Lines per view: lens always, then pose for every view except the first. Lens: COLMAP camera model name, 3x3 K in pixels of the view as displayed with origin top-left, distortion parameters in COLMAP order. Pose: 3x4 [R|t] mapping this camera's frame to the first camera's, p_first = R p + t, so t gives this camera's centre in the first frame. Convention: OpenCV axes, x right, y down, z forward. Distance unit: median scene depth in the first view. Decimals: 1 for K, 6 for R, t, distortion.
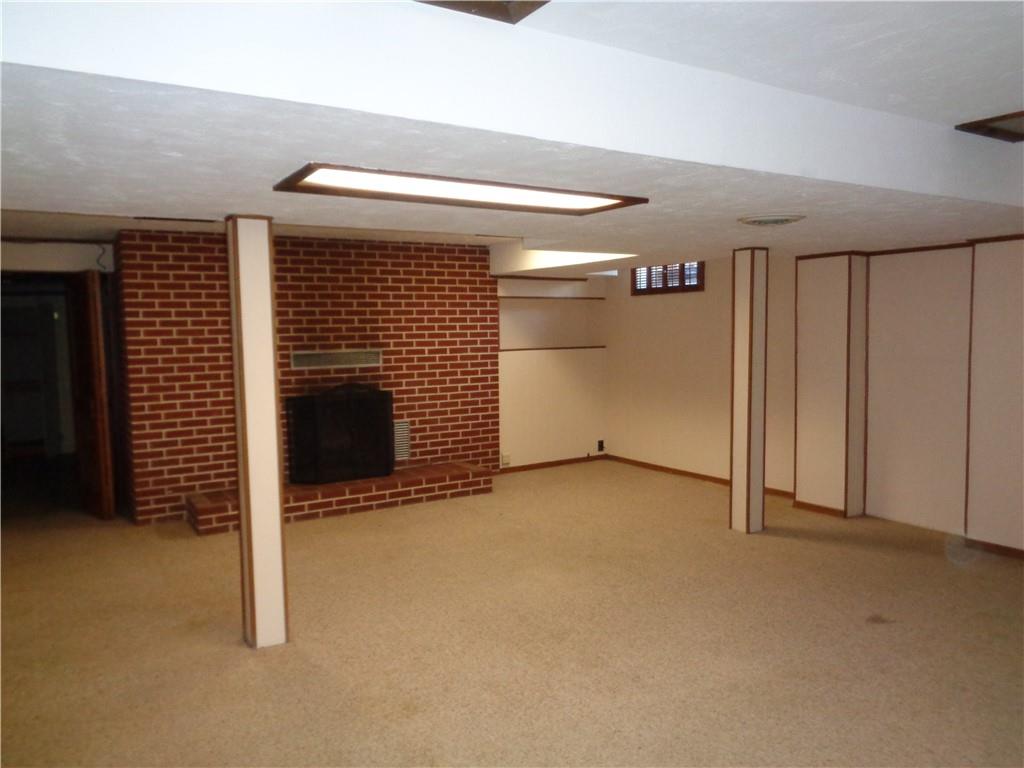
lens RADIAL K [[752.2, 0, 512.0], [0, 752.2, 384.0], [0, 0, 1]] dist [-0.009939, -0.000684]
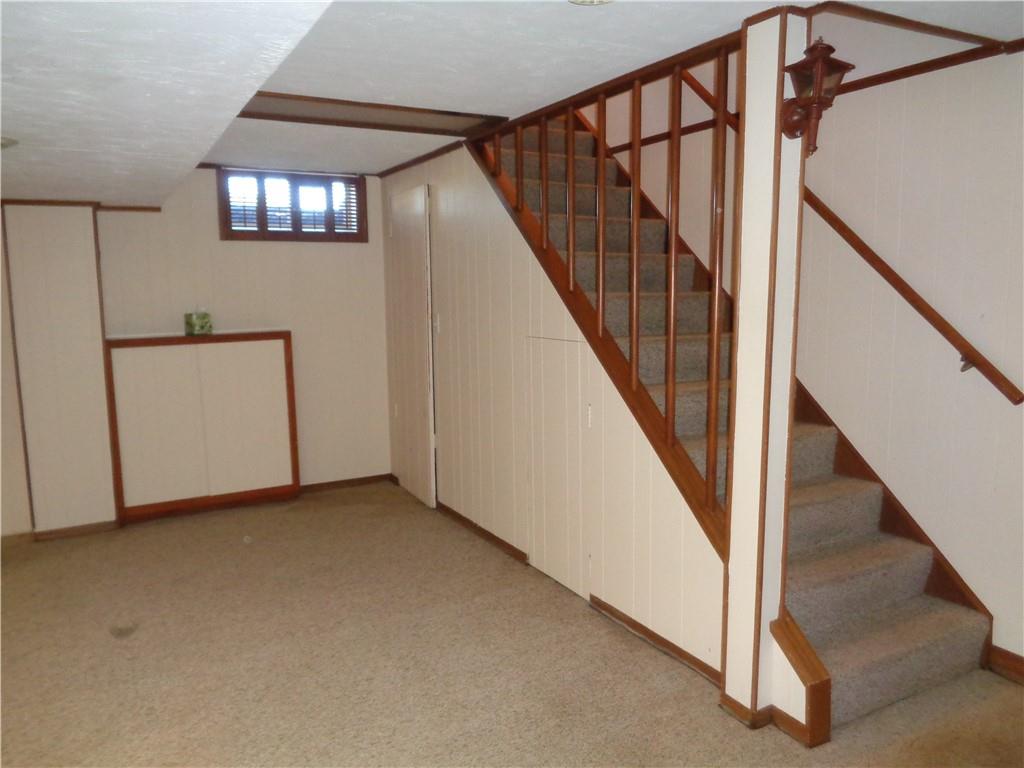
lens RADIAL K [[752.2, 0, 512.0], [0, 752.2, 384.0], [0, 0, 1]] dist [-0.009939, -0.000684]
pose [[0.048079, -0.117953, 0.991855, -0.382340], [0.089477, 0.989519, 0.113338, -0.035120], [-0.994828, 0.083299, 0.058130, 0.559809]]
